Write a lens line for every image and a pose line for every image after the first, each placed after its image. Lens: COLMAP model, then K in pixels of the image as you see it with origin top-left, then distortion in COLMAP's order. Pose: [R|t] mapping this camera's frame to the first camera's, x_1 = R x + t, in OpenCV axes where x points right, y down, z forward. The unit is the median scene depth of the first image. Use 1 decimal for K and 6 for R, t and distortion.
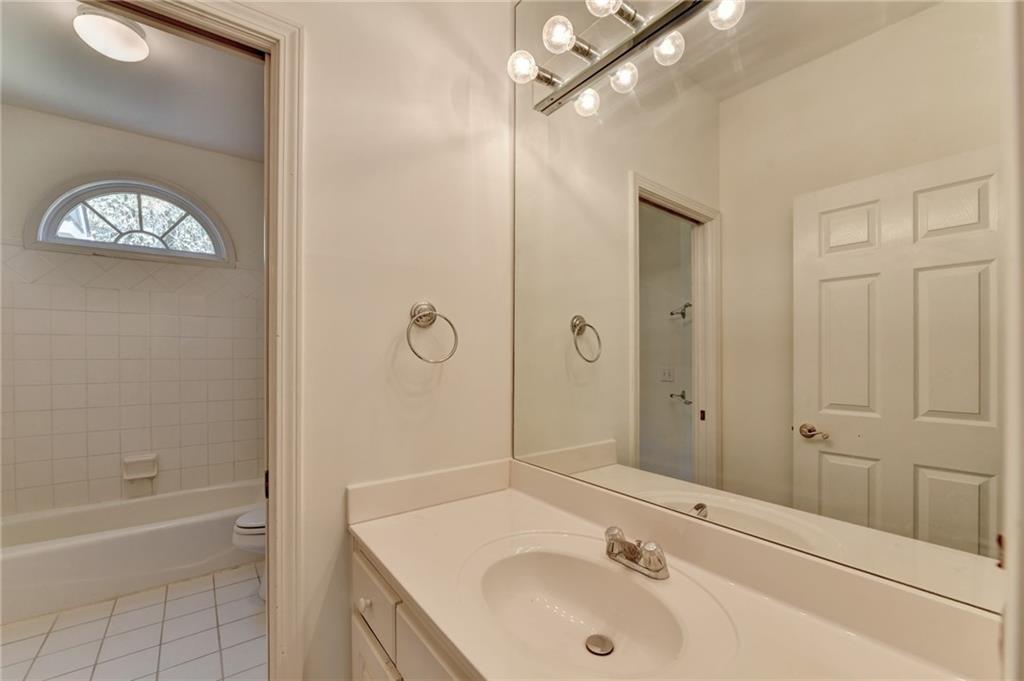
lens RADIAL K [[438.6, 0, 520.1], [0, 438.6, 350.7], [0, 0, 1]] dist [0.000771, -0.000035]
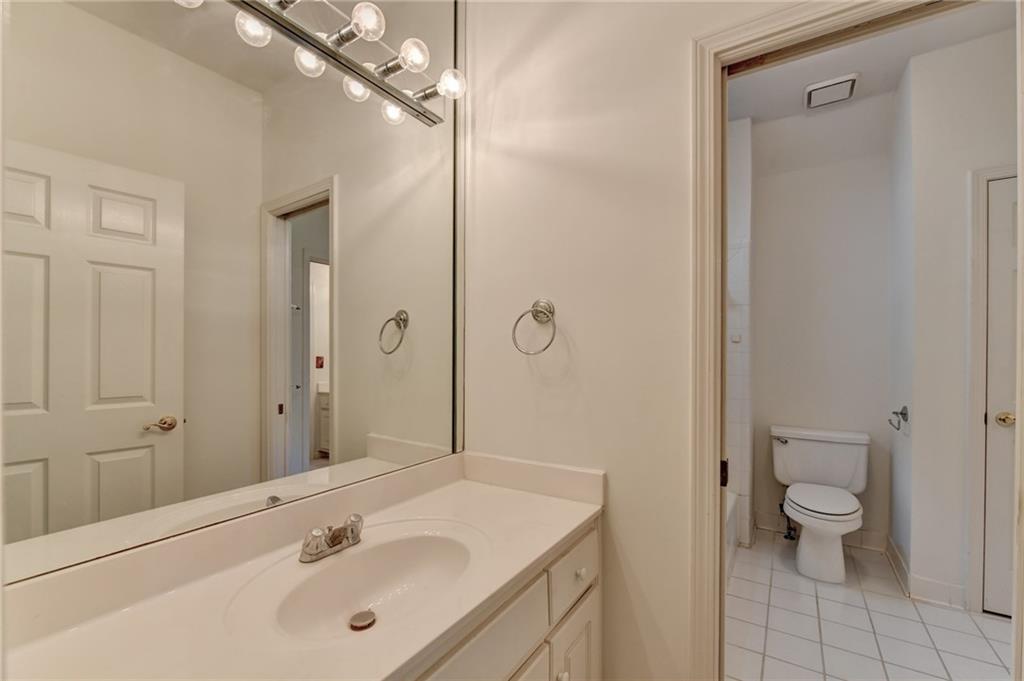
lens RADIAL K [[438.6, 0, 520.1], [0, 438.6, 350.7], [0, 0, 1]] dist [0.000771, -0.000035]
pose [[-0.365875, -0.007672, 0.930632, -0.769347], [-0.014338, 0.999894, 0.002606, 0.007250], [-0.930554, -0.012390, -0.365946, 0.869342]]
